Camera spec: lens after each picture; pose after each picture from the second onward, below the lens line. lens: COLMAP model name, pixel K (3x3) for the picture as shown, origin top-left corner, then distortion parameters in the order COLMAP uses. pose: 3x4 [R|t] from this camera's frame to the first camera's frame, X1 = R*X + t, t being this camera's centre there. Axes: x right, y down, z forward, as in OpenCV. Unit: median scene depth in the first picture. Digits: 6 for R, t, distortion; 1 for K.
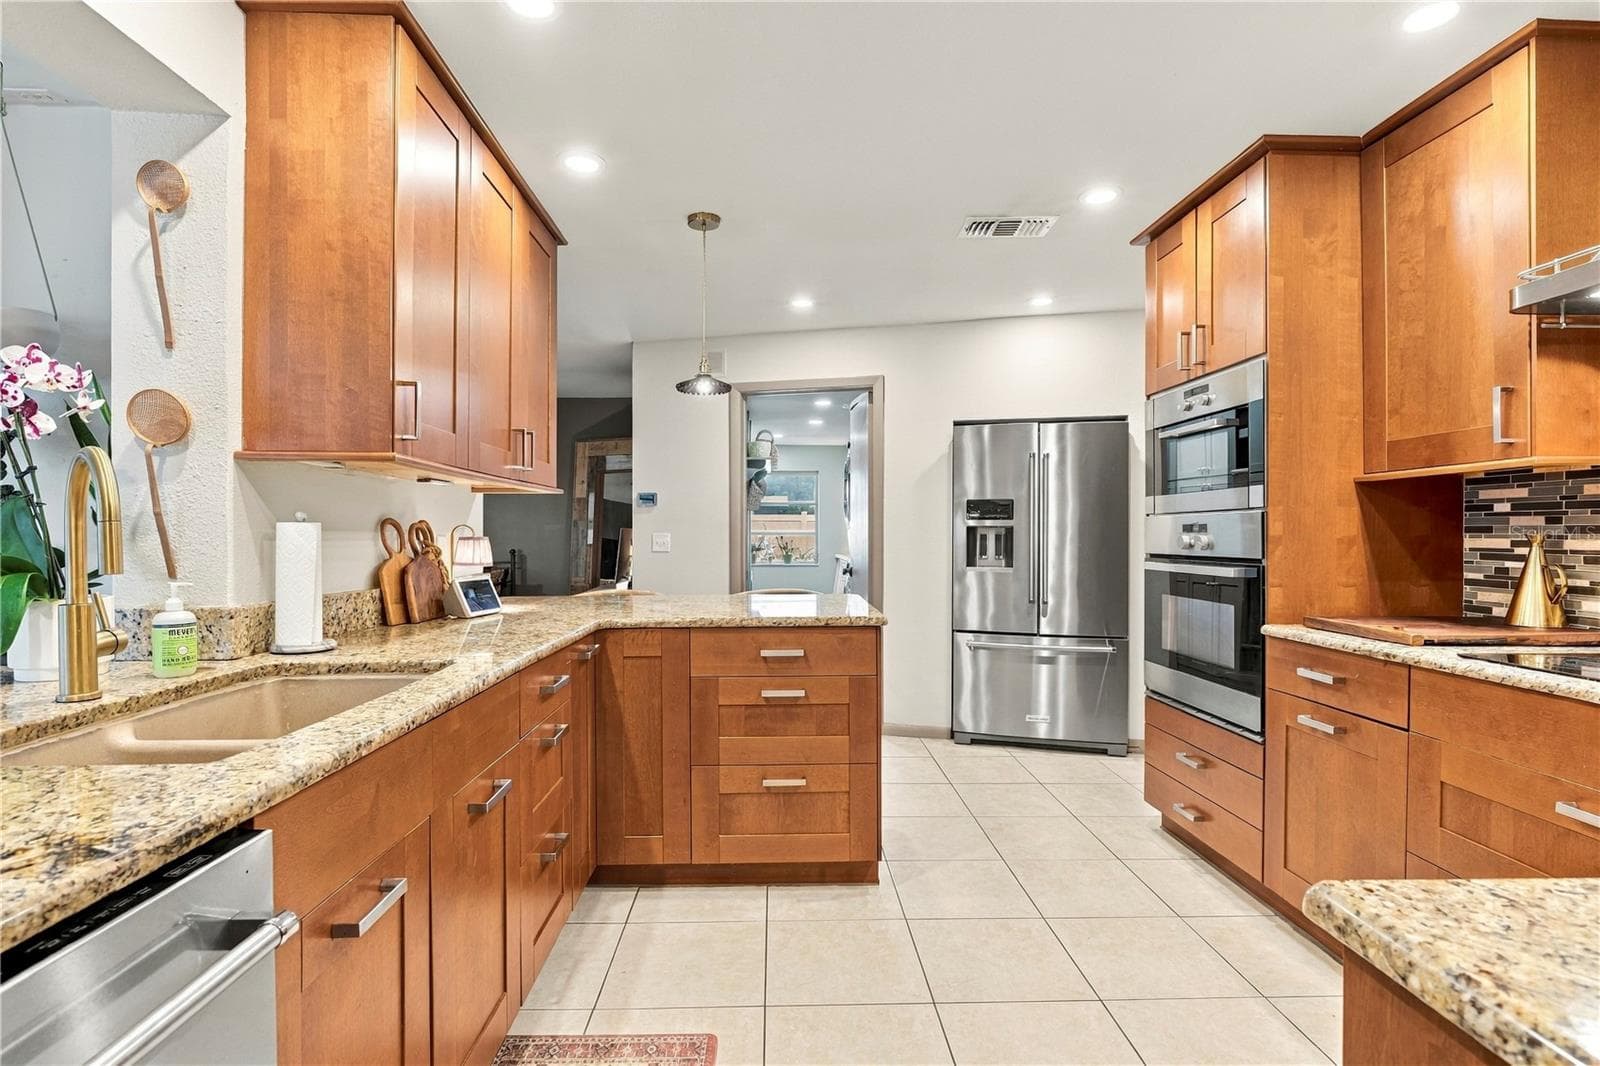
lens RADIAL K [[784.2, 0, 808.3], [0, 784.2, 531.5], [0, 0, 1]] dist [-0.004452, 0.000260]
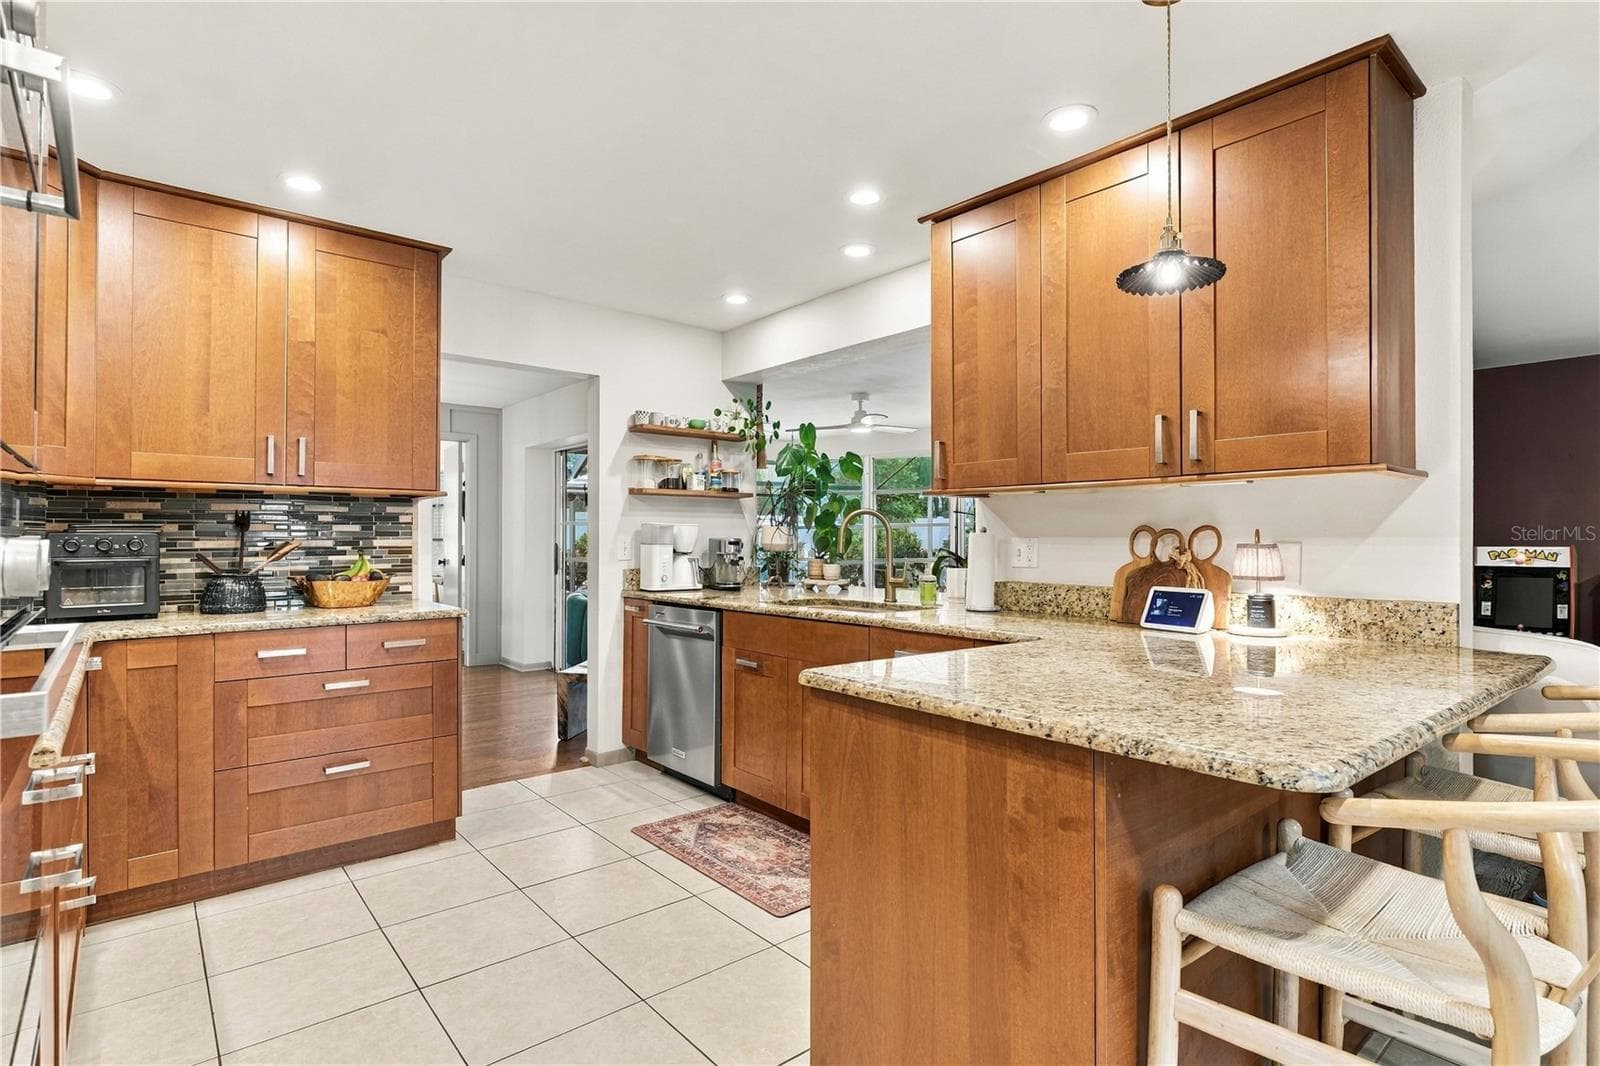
lens RADIAL K [[784.2, 0, 788.8], [0, 784.2, 537.1], [0, 0, 1]] dist [-0.004452, 0.000260]
pose [[-0.795042, -0.006129, -0.606523, 1.763533], [-0.002656, 0.999975, -0.006623, 0.023238], [0.606548, -0.003655, -0.795038, 5.342182]]
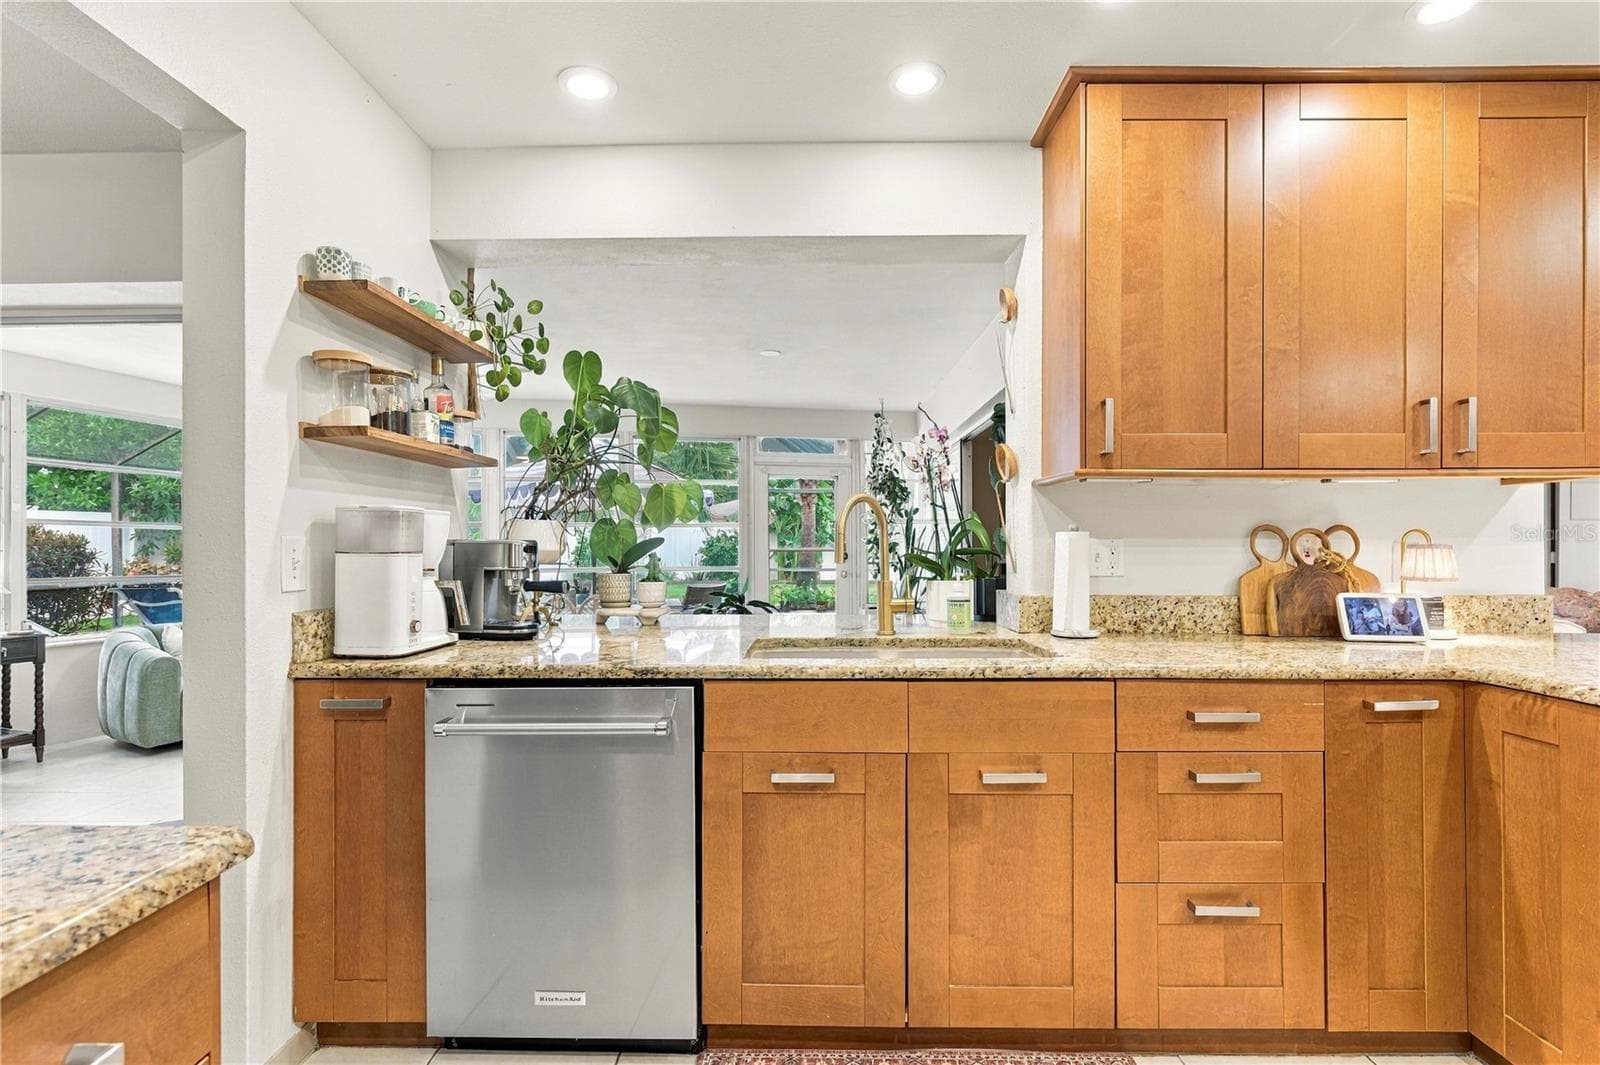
lens RADIAL K [[784.2, 0, 803.3], [0, 784.2, 541.3], [0, 0, 1]] dist [-0.004452, 0.000260]
pose [[-0.062525, -0.005178, -0.998030, 1.563574], [0.003465, 0.999979, -0.005405, 0.021751], [0.998037, -0.003796, -0.062506, 1.689074]]
